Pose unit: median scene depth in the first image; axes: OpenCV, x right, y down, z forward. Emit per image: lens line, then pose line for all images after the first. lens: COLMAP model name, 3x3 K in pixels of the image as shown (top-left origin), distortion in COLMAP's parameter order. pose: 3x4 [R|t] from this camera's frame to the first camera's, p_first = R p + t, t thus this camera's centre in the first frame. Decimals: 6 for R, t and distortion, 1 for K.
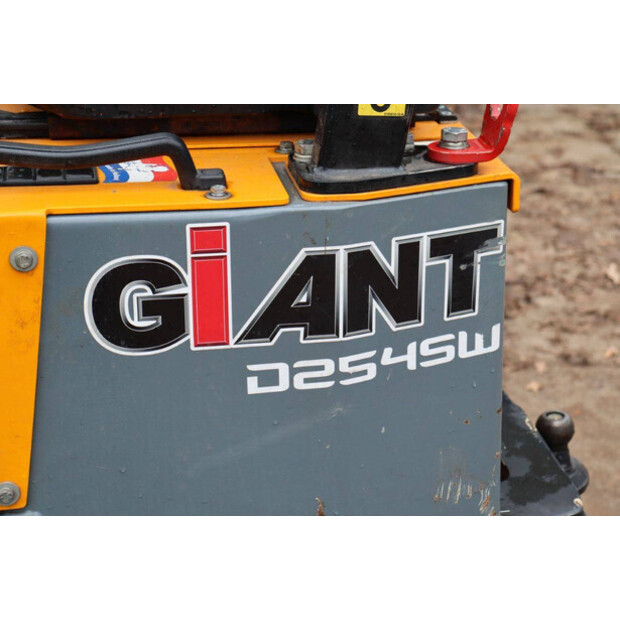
lens RADIAL K [[1447.0, 0, 314.0], [0, 1447.0, 307.9], [0, 0, 1]] dist [0.471780, 0.000000]
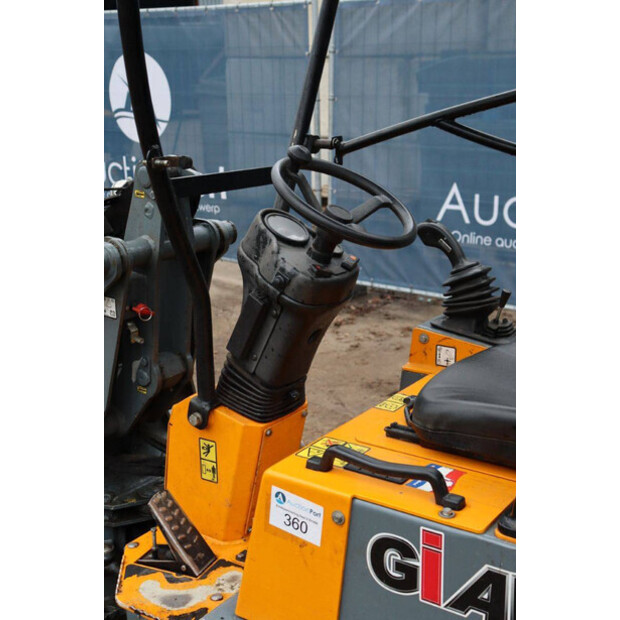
lens RADIAL K [[868.8, 0, 325.8], [0, 868.8, 316.8], [0, 0, 1]] dist [0.081557, 0.000000]
pose [[0.724666, 0.164187, -0.669255, 0.446633], [-0.241011, 0.970251, -0.022935, -0.232220], [0.645580, 0.177918, 0.742679, 0.138829]]
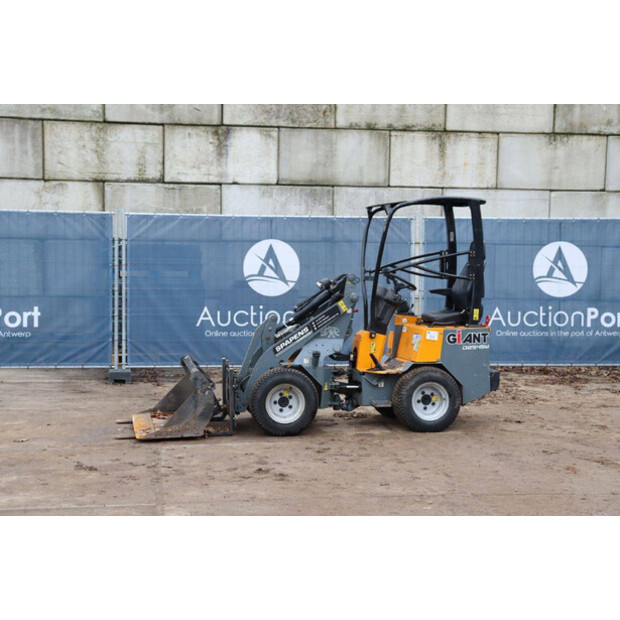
lens RADIAL K [[1067.2, 0, 304.7], [0, 1067.2, 310.1], [0, 0, 1]] dist [0.219596, 0.000000]
pose [[0.999409, -0.008121, 0.033403, -1.288755], [0.018519, 0.945822, -0.324157, 2.036972], [-0.028961, 0.324584, 0.945413, -5.553611]]
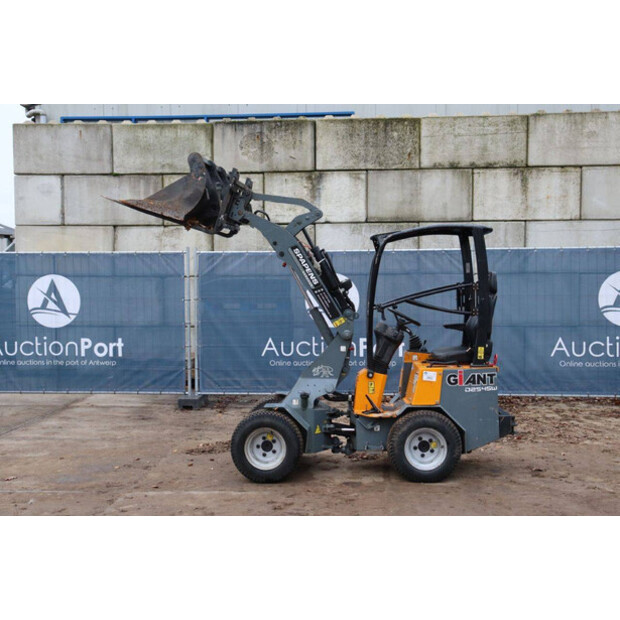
lens RADIAL K [[822.4, 0, 311.9], [0, 822.4, 312.1], [0, 0, 1]] dist [0.068685, 0.000000]
pose [[0.981515, -0.015026, -0.190792, 0.001301], [-0.050997, 0.940336, -0.336403, 1.293312], [0.184463, 0.339915, 0.922188, -3.763787]]
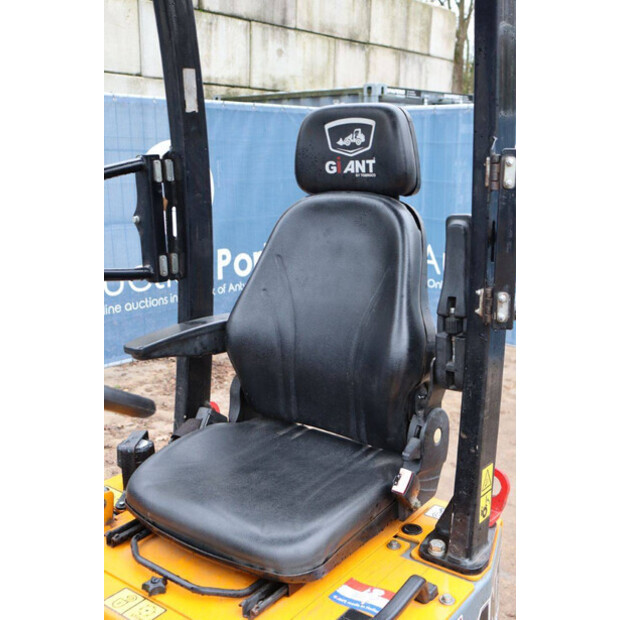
lens RADIAL K [[703.1, 0, 304.3], [0, 703.1, 302.8], [0, 0, 1]] dist [-0.006350, 0.000000]
pose [[0.745675, -0.150804, 0.649020, -0.643504], [0.263597, 0.961353, -0.079476, -0.377221], [-0.611952, 0.230343, 0.756609, 0.398461]]
